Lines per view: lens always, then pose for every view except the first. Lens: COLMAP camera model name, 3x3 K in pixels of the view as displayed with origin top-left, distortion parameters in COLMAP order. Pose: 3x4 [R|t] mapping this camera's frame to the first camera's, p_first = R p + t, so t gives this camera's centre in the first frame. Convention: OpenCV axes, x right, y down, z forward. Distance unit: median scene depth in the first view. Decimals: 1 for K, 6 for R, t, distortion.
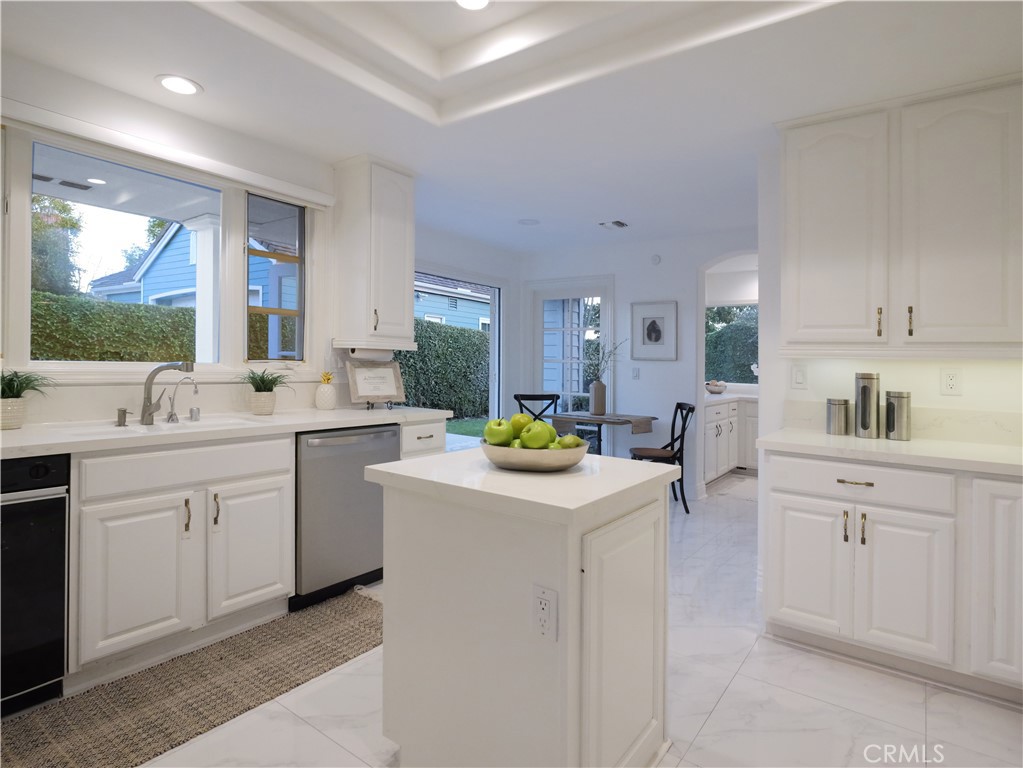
lens RADIAL K [[556.5, 0, 512.9], [0, 556.5, 380.6], [0, 0, 1]] dist [0.002754, 0.000837]
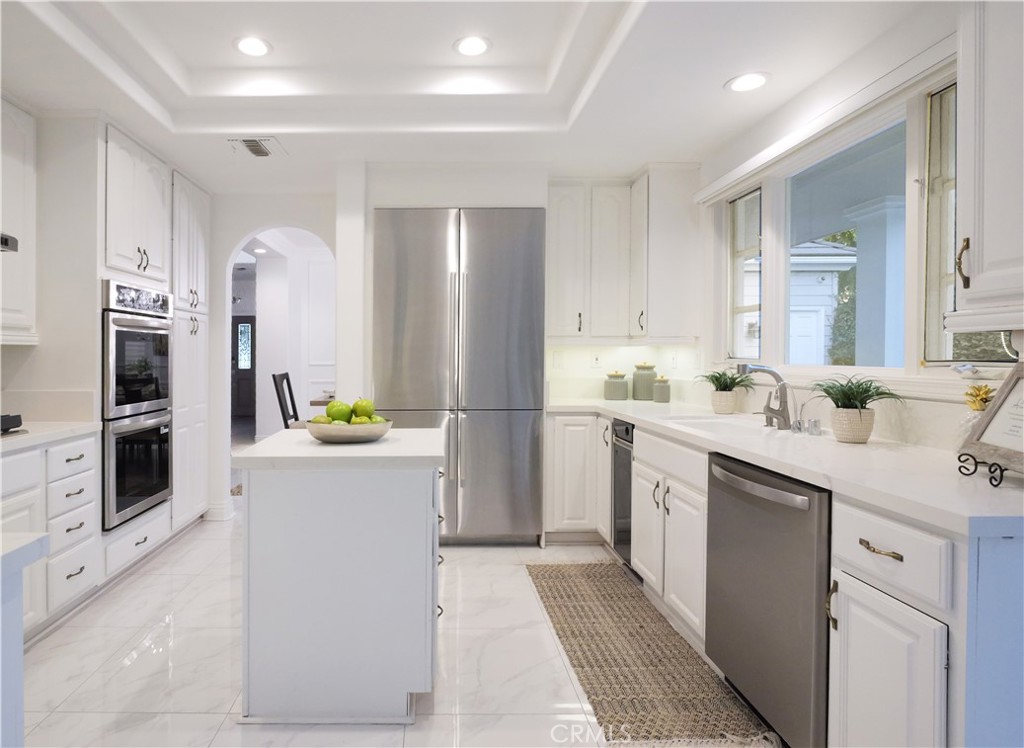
lens RADIAL K [[772.5, 0, 512.5], [0, 772.5, 369.1], [0, 0, 1]] dist [0.002543, 0.005923]
pose [[-0.816035, -0.006015, -0.577971, 0.490359], [-0.012556, 0.999894, 0.007323, -0.032420], [0.577866, 0.013233, -0.816024, 1.697578]]
